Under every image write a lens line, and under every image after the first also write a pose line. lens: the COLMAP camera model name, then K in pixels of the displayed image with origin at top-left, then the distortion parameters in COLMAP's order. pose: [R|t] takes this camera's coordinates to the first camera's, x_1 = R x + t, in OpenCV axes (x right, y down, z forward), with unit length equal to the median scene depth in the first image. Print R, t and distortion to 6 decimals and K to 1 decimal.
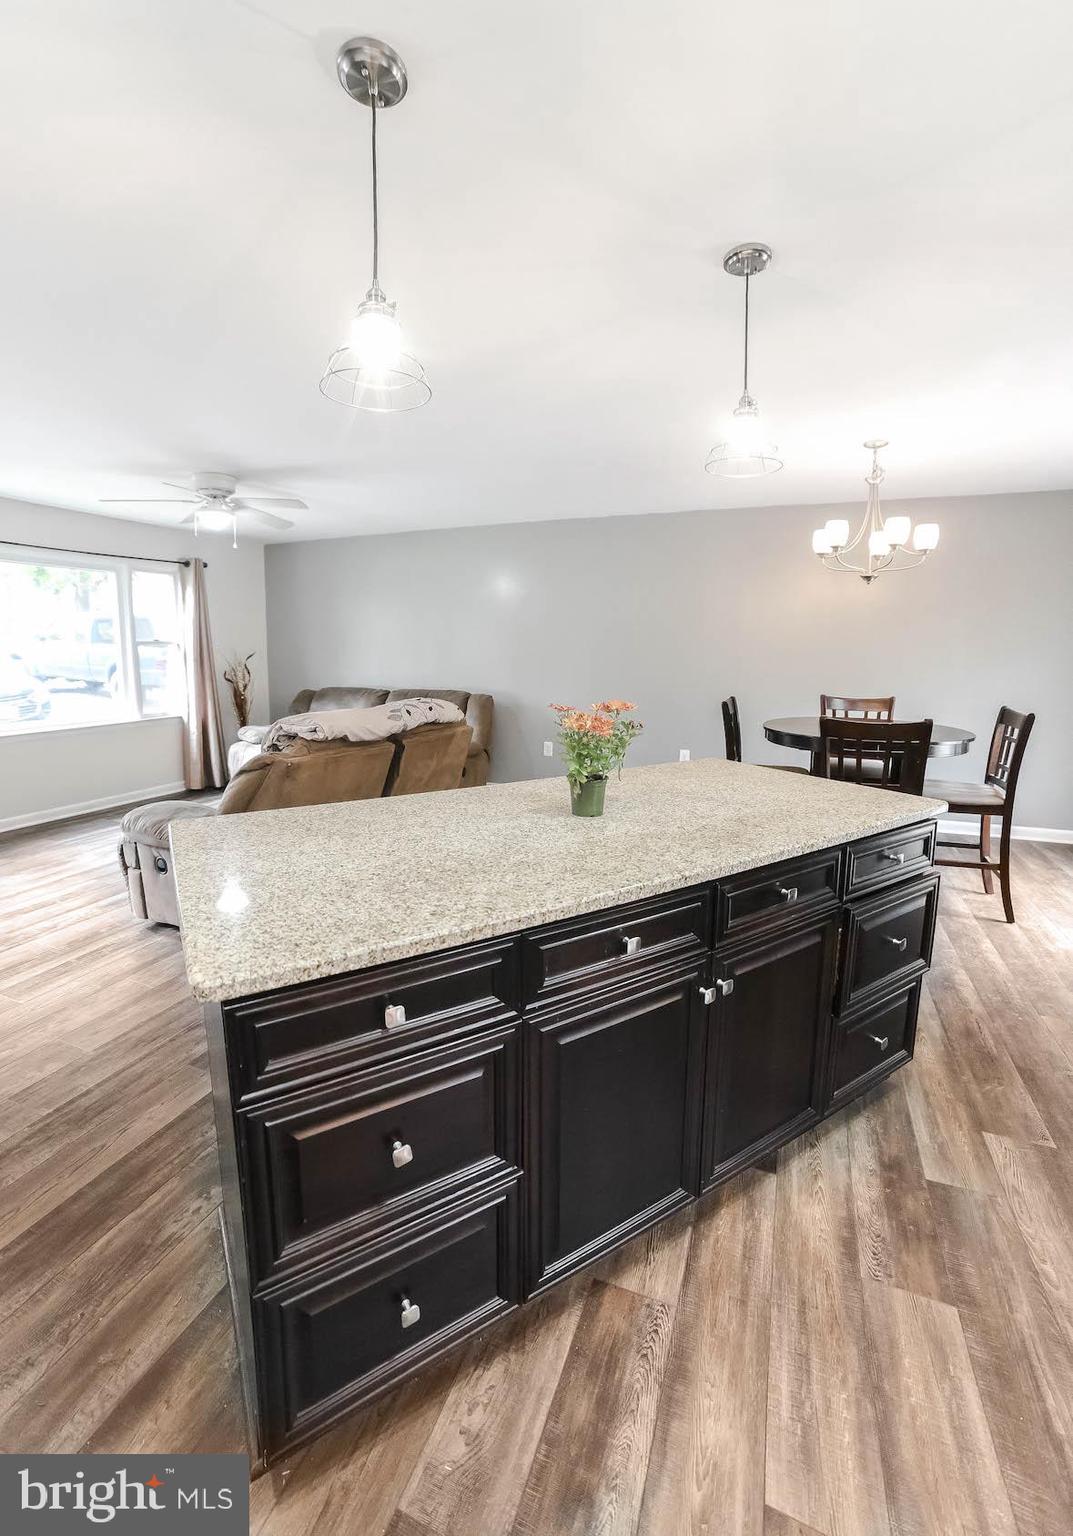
lens RADIAL K [[630.4, 0, 502.2], [0, 630.4, 773.9], [0, 0, 1]] dist [-0.082964, 0.031424]
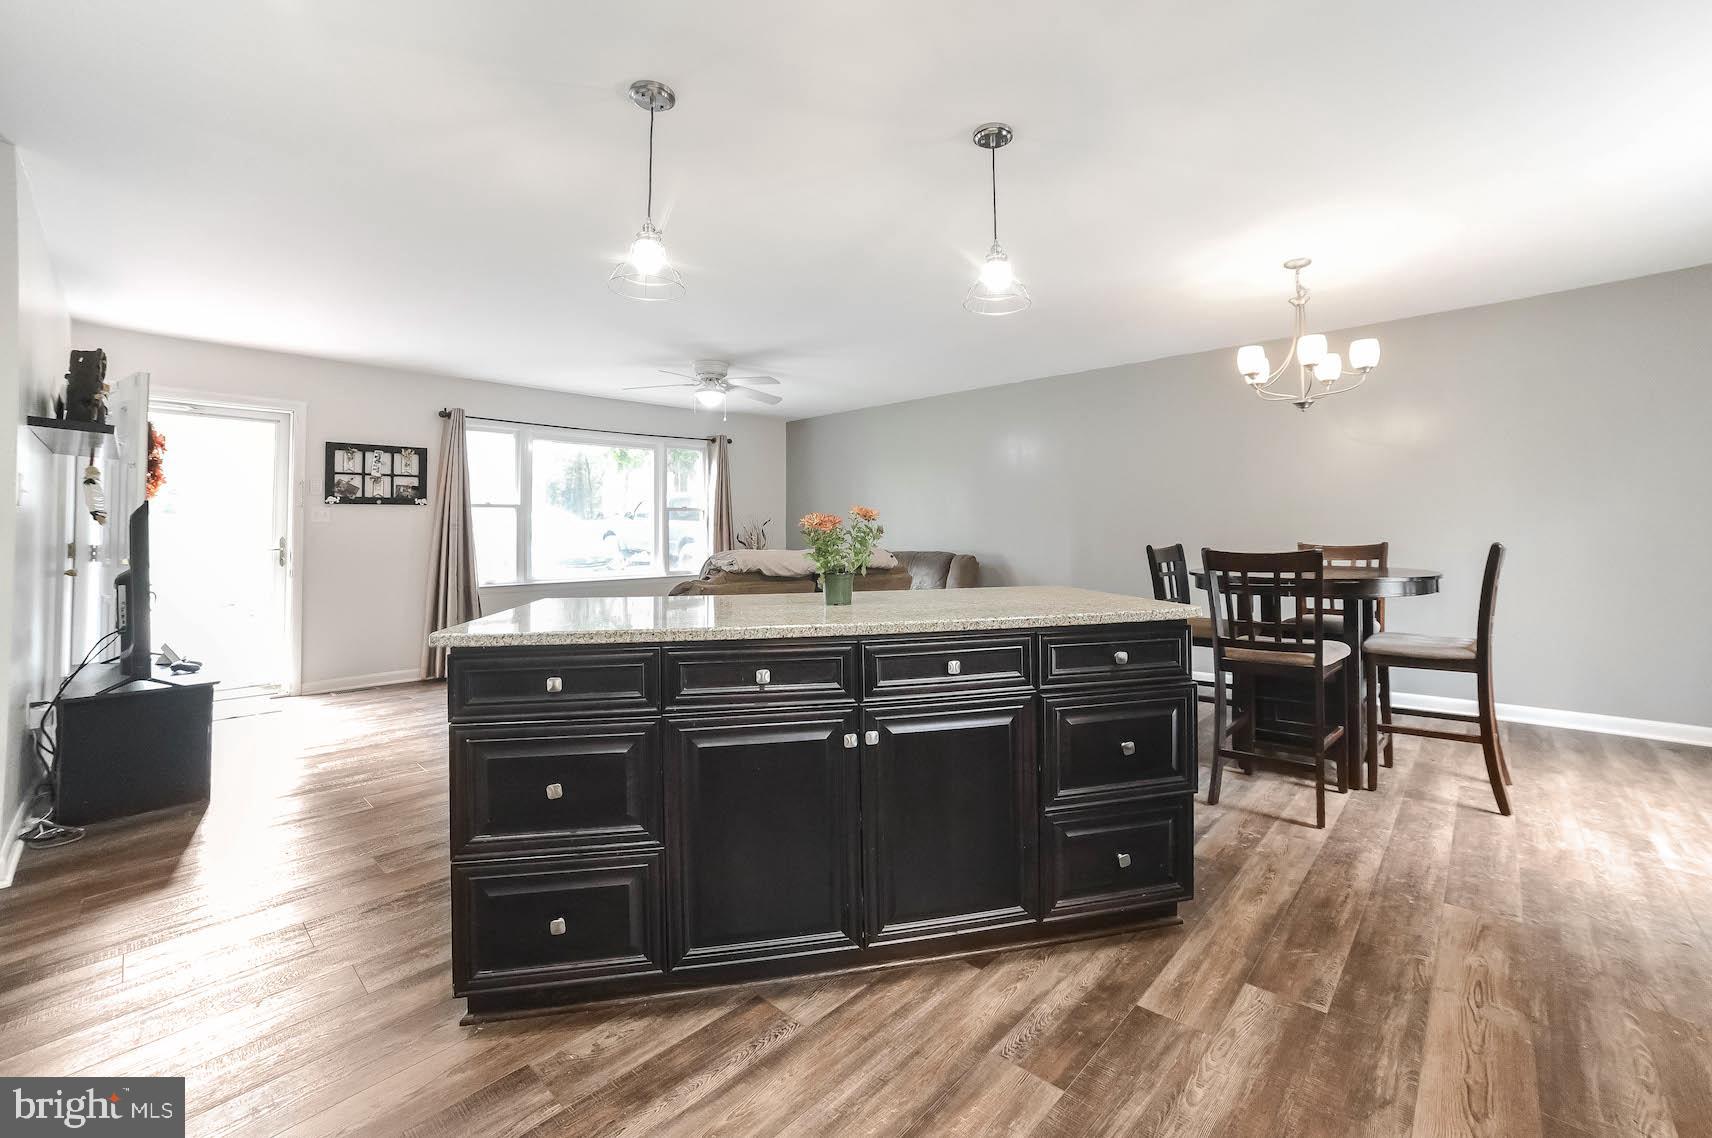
lens RADIAL K [[671.7, 0, 845.4], [0, 671.7, 574.5], [0, 0, 1]] dist [-0.091710, 0.038519]
pose [[0.941184, 0.011784, -0.337688, 0.570123], [-0.054941, 0.991429, -0.118531, 0.149293], [0.333397, 0.130113, 0.933765, -0.152781]]
